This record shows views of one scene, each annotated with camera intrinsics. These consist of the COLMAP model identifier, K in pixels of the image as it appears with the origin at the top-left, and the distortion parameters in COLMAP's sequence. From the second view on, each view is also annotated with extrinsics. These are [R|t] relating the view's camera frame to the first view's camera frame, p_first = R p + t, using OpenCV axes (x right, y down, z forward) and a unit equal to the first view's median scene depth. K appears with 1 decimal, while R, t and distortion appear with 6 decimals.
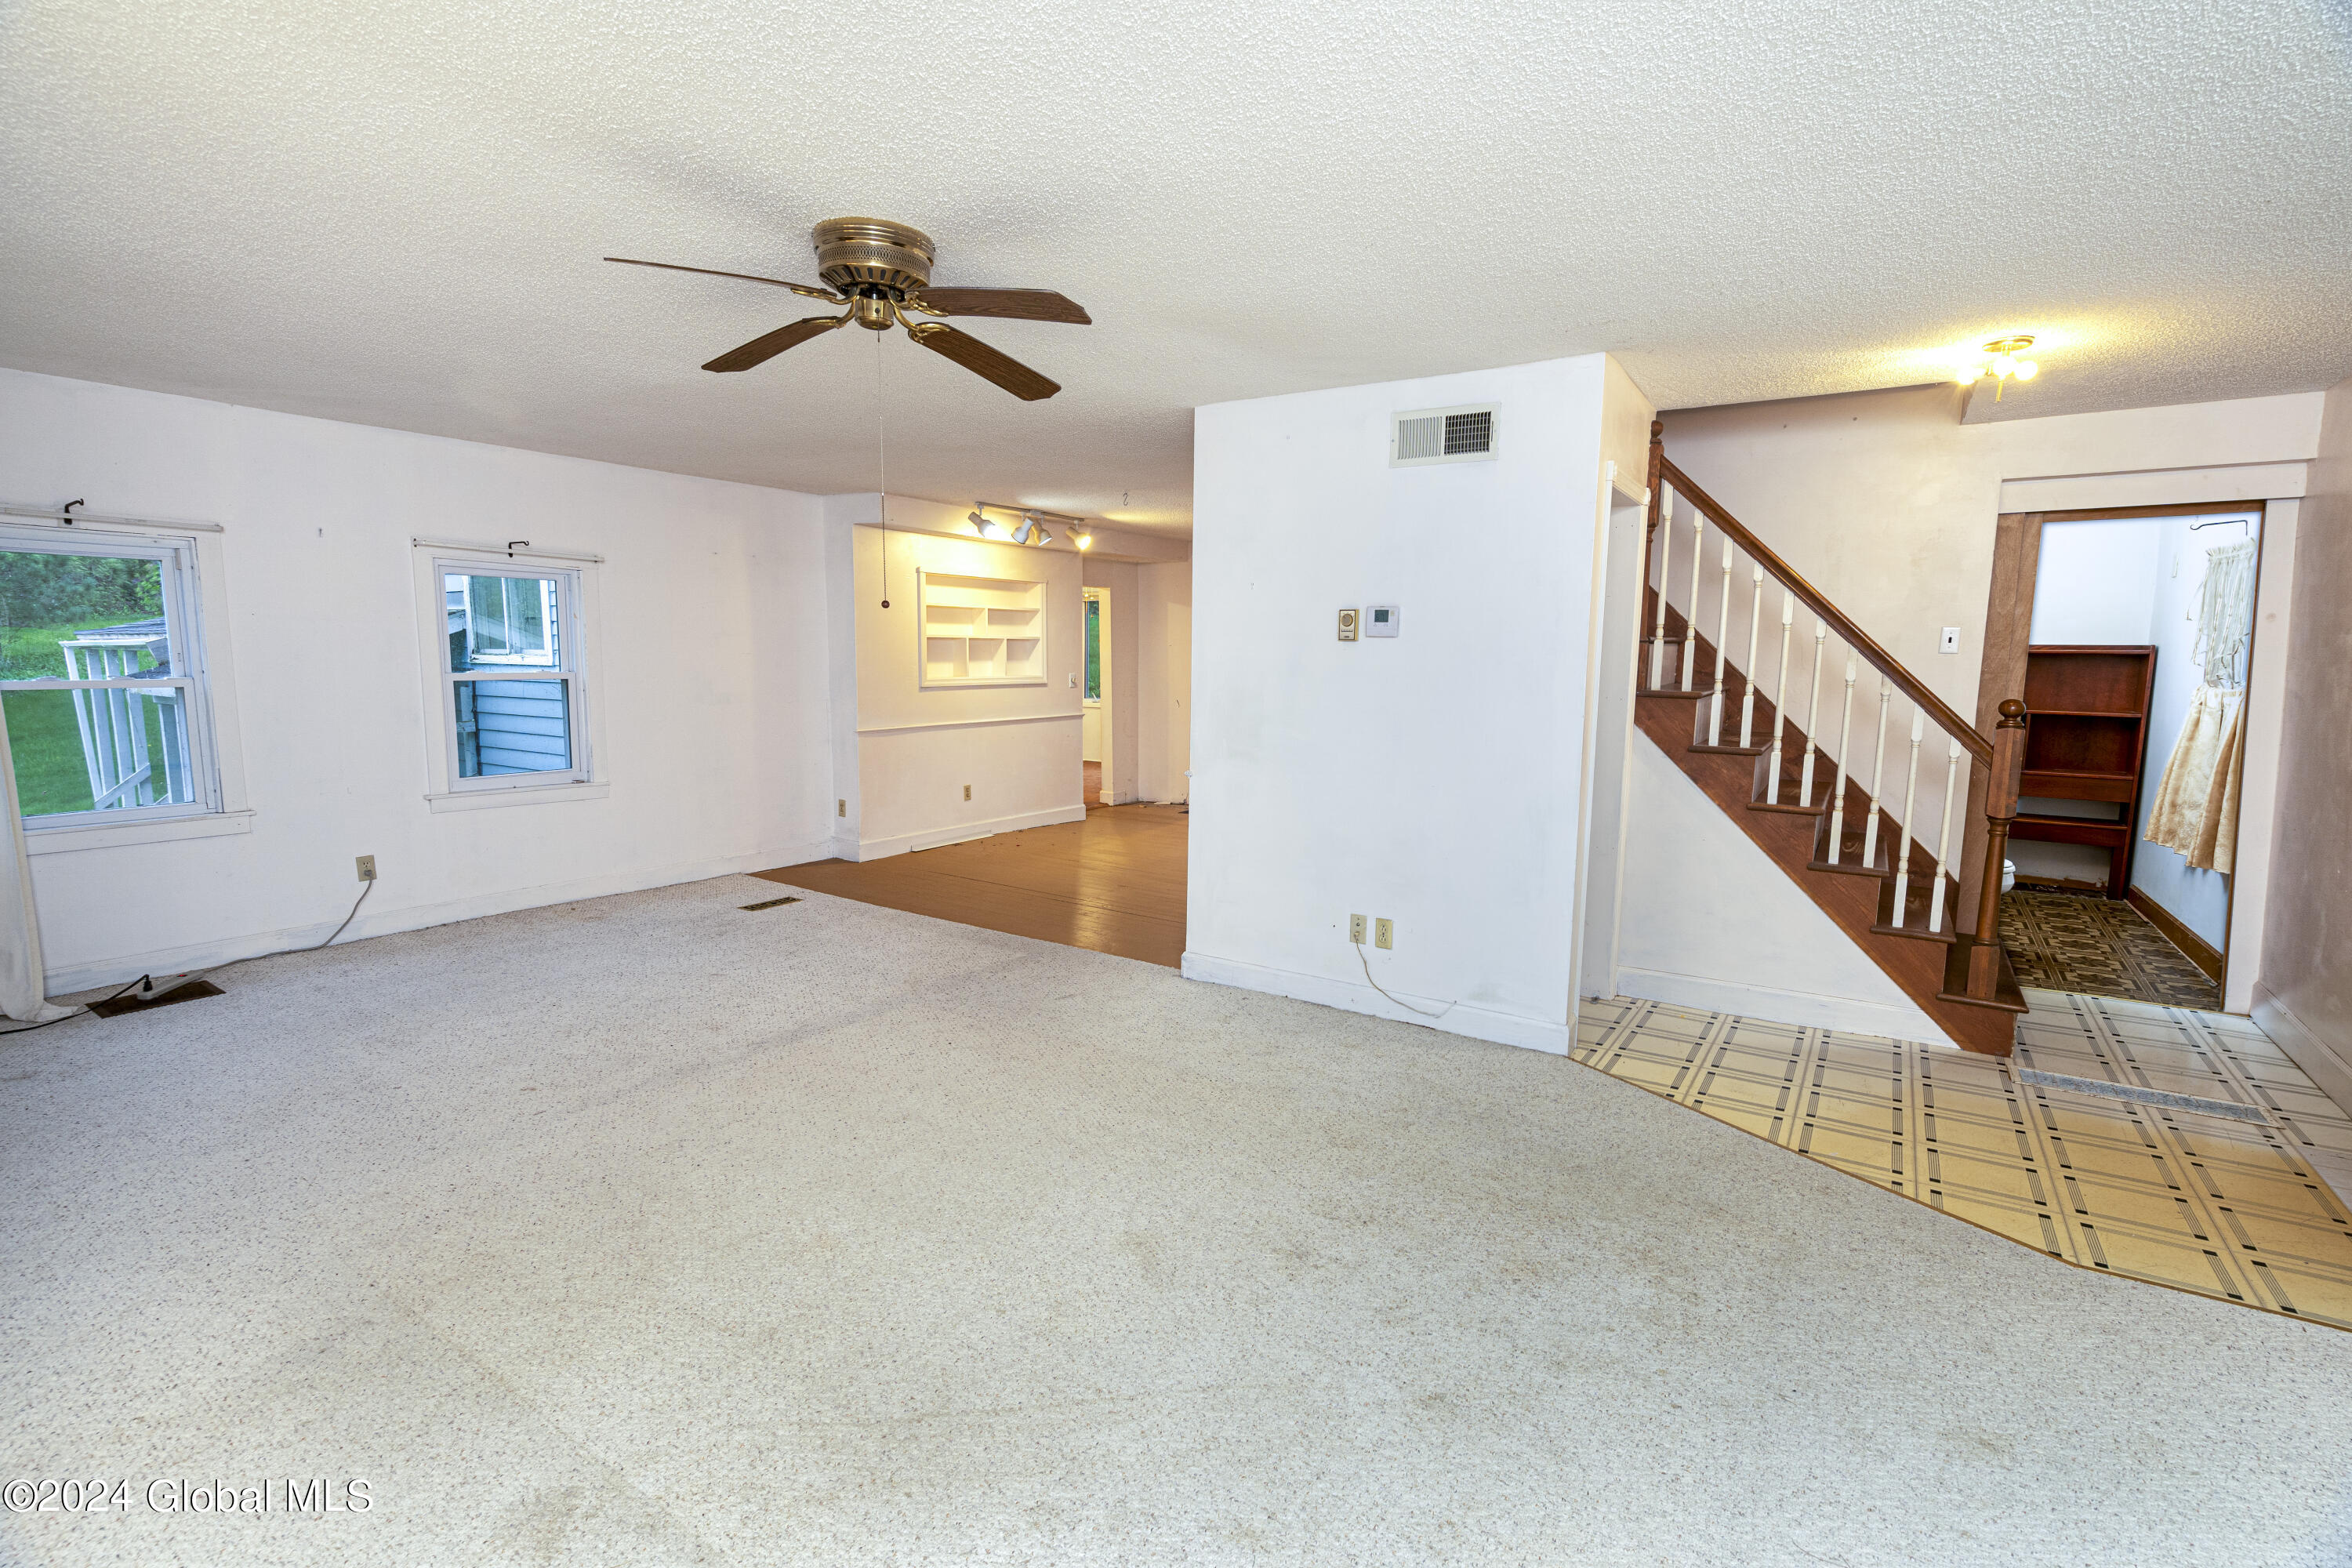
lens RADIAL K [[1069.7, 0, 1178.9], [0, 1069.7, 785.4], [0, 0, 1]] dist [0.001114, -0.000315]
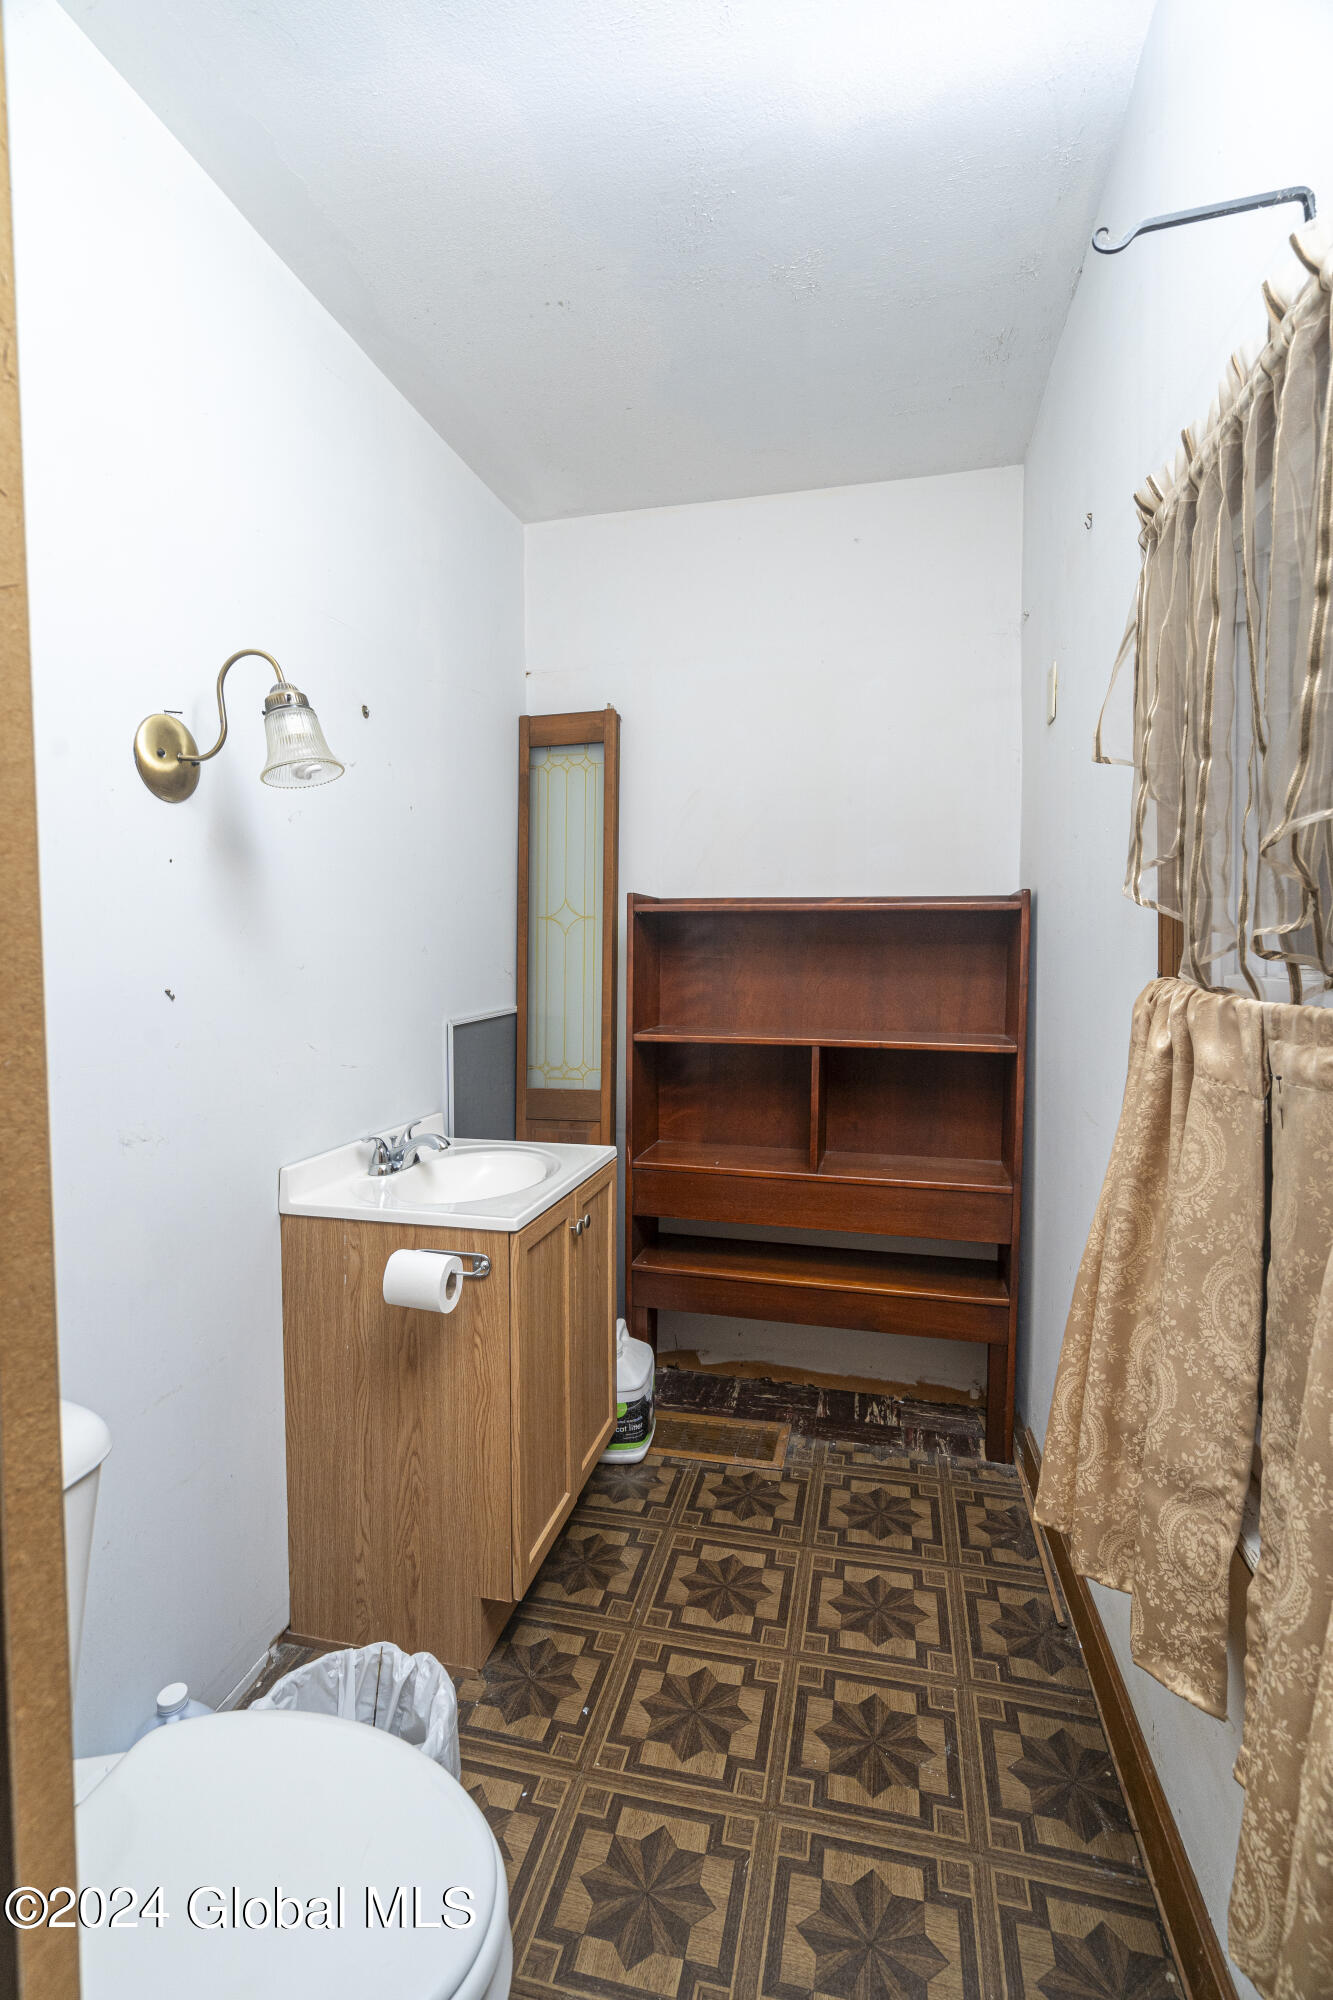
lens RADIAL K [[909.6, 0, 670.4], [0, 909.6, 998.3], [0, 0, 1]] dist [0.001114, -0.000315]
pose [[0.943506, -0.042352, 0.328637, 0.647807], [0.058300, 0.997544, -0.038822, -0.081018], [-0.326186, 0.055788, 0.943658, 0.698281]]
